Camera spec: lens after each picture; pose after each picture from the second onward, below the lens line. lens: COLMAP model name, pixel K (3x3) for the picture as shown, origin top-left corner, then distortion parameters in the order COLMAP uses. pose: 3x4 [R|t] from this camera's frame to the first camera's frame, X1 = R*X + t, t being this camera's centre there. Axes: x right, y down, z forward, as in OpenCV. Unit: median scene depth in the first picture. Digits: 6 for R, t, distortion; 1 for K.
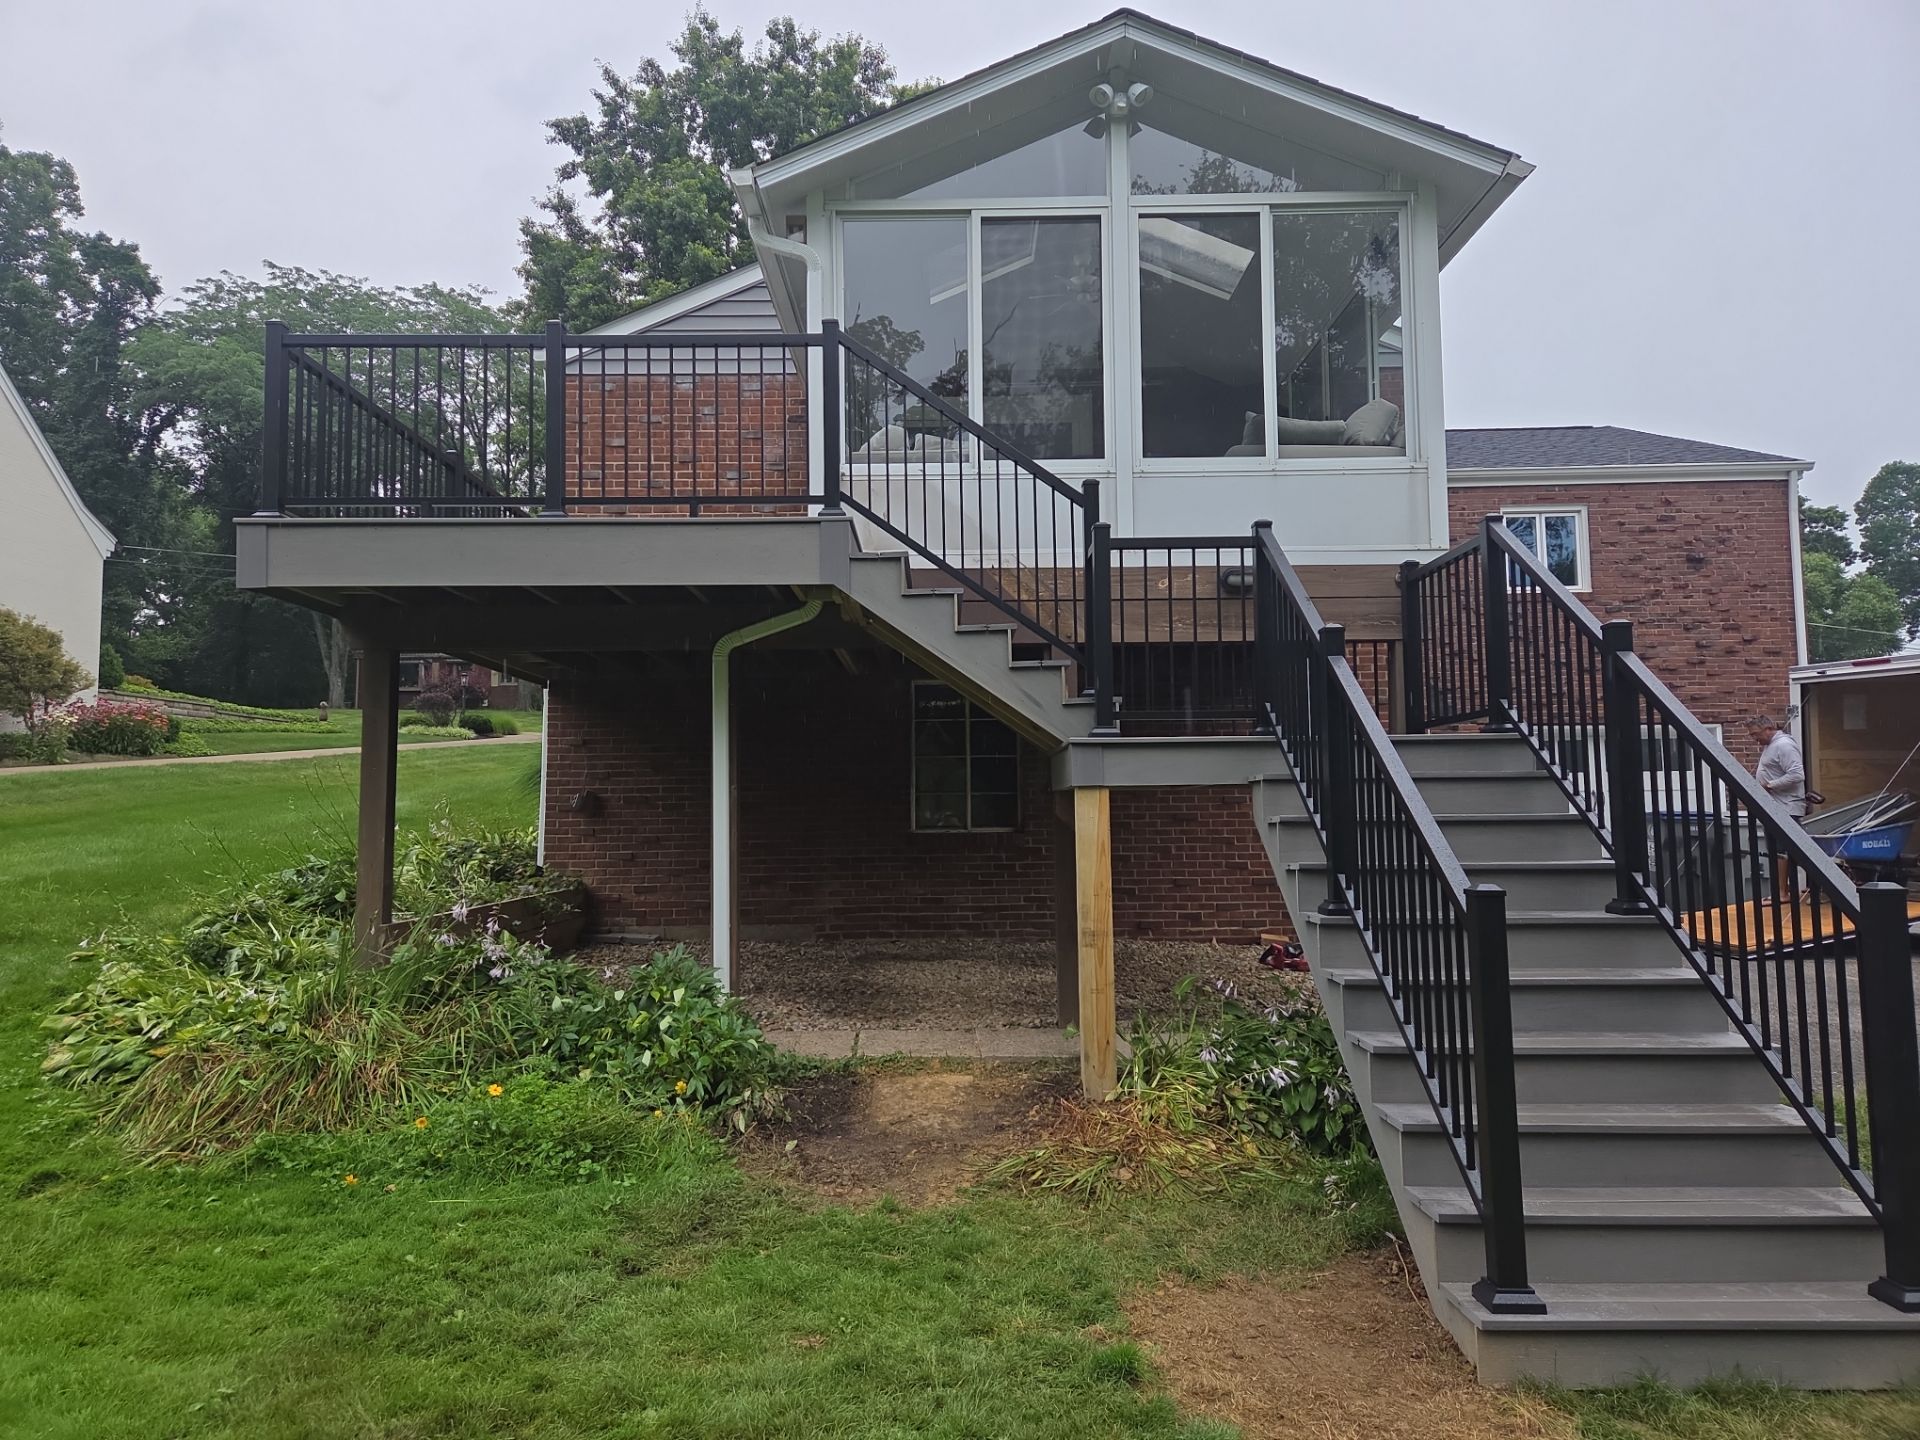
lens RADIAL K [[1246.3, 0, 916.4], [0, 1246.3, 715.3], [0, 0, 1]] dist [0.041808, -0.057457]
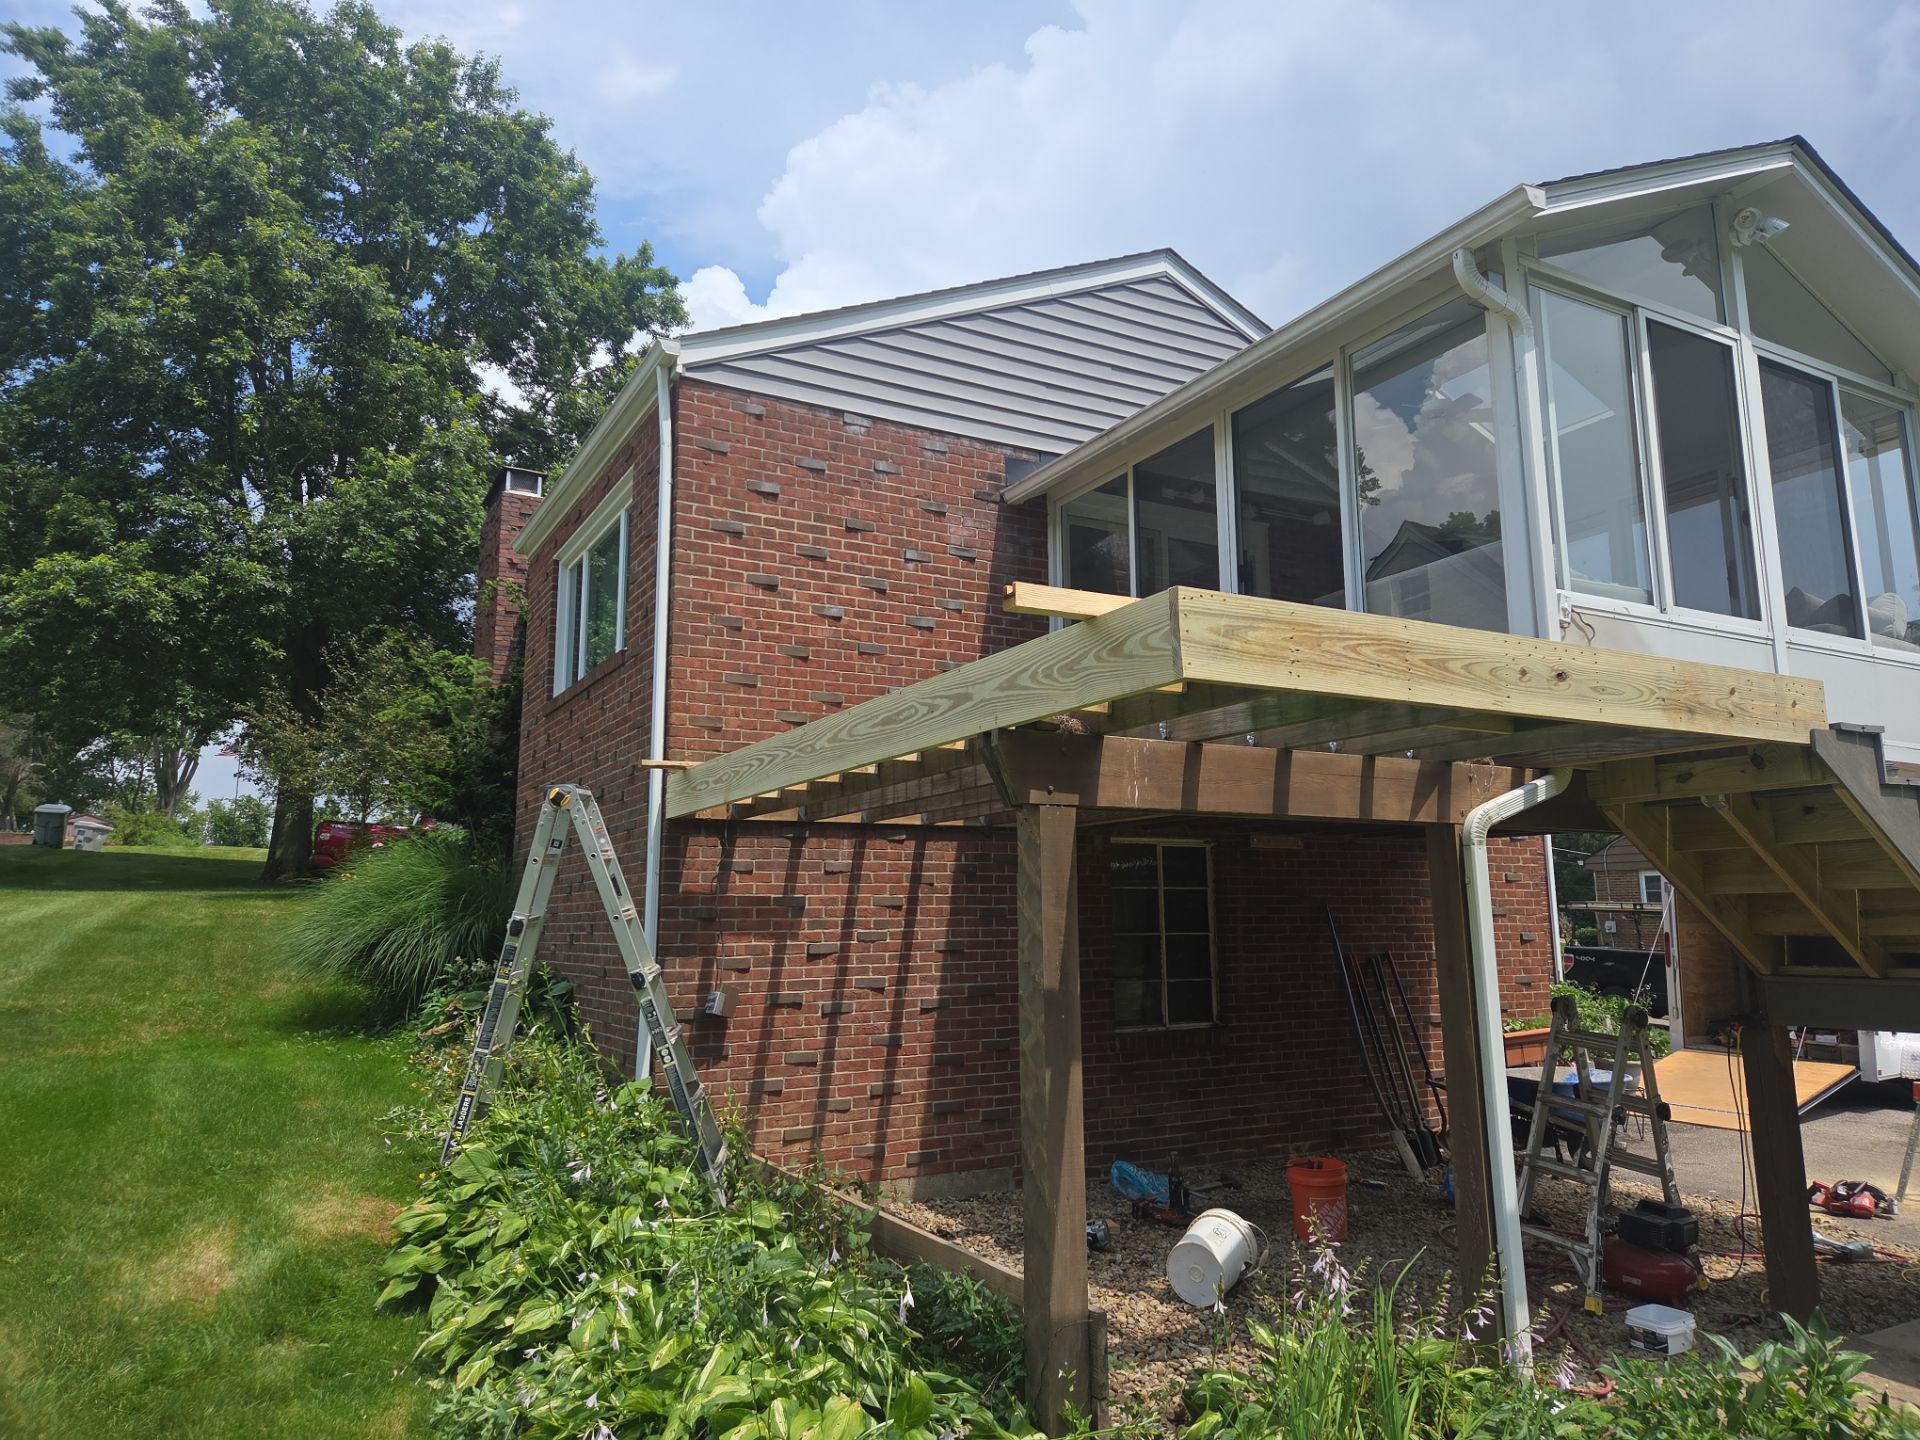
lens RADIAL K [[1246.3, 0, 916.4], [0, 1246.3, 715.3], [0, 0, 1]] dist [0.041808, -0.057457]
pose [[0.863451, 0.084303, 0.497338, -0.521450], [-0.040265, 0.994308, -0.098638, -0.022834], [-0.502823, 0.065144, 0.861931, 0.369553]]
